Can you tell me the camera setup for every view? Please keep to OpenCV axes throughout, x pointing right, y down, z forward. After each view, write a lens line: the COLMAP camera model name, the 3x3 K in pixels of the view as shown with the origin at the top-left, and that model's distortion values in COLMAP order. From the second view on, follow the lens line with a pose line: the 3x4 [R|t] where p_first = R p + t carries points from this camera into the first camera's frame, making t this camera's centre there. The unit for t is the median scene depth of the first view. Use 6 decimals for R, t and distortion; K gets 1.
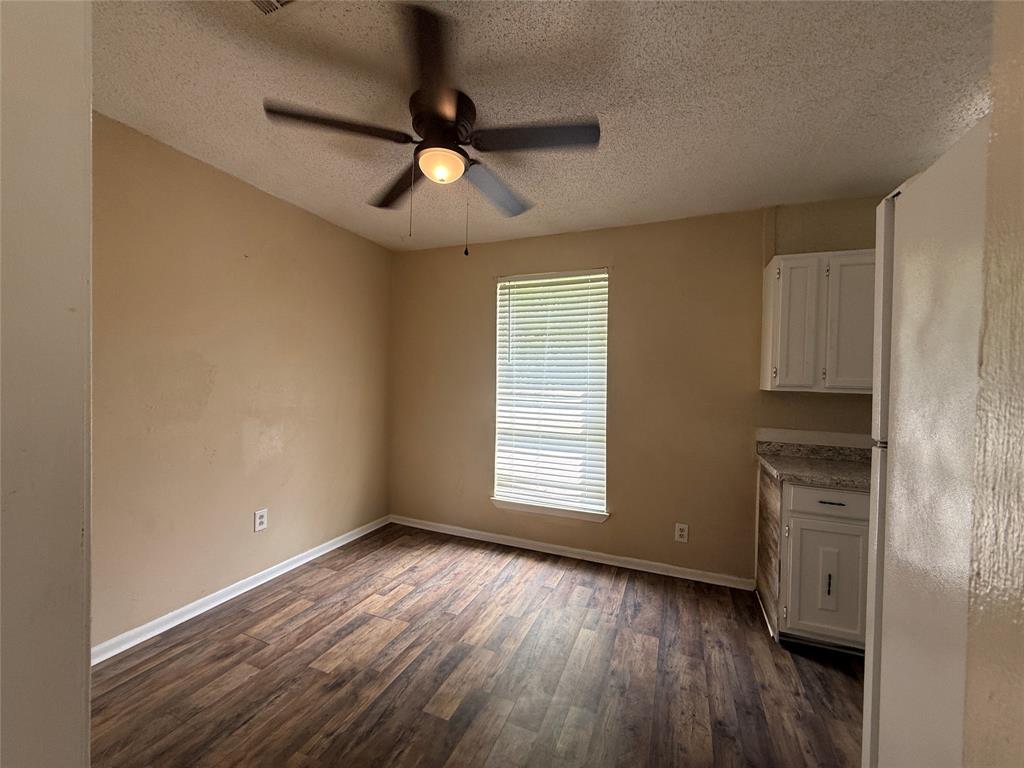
lens RADIAL K [[401.6, 0, 511.0], [0, 401.6, 382.9], [0, 0, 1]] dist [0.000222, -0.000203]
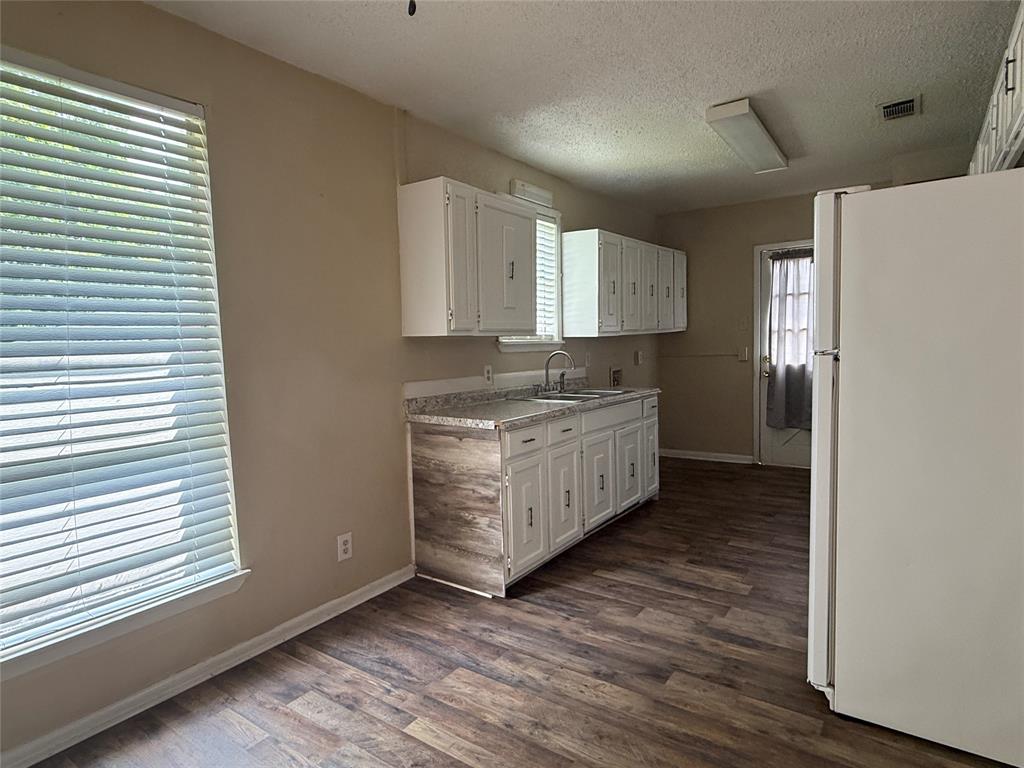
lens RADIAL K [[576.6, 0, 512.0], [0, 576.6, 384.0], [0, 0, 1]] dist [0.000970, 0.000540]
pose [[0.221236, -0.102931, 0.969773, -0.506121], [0.029435, 0.994666, 0.098858, 0.003046], [-0.974776, 0.006675, 0.223086, 0.552101]]
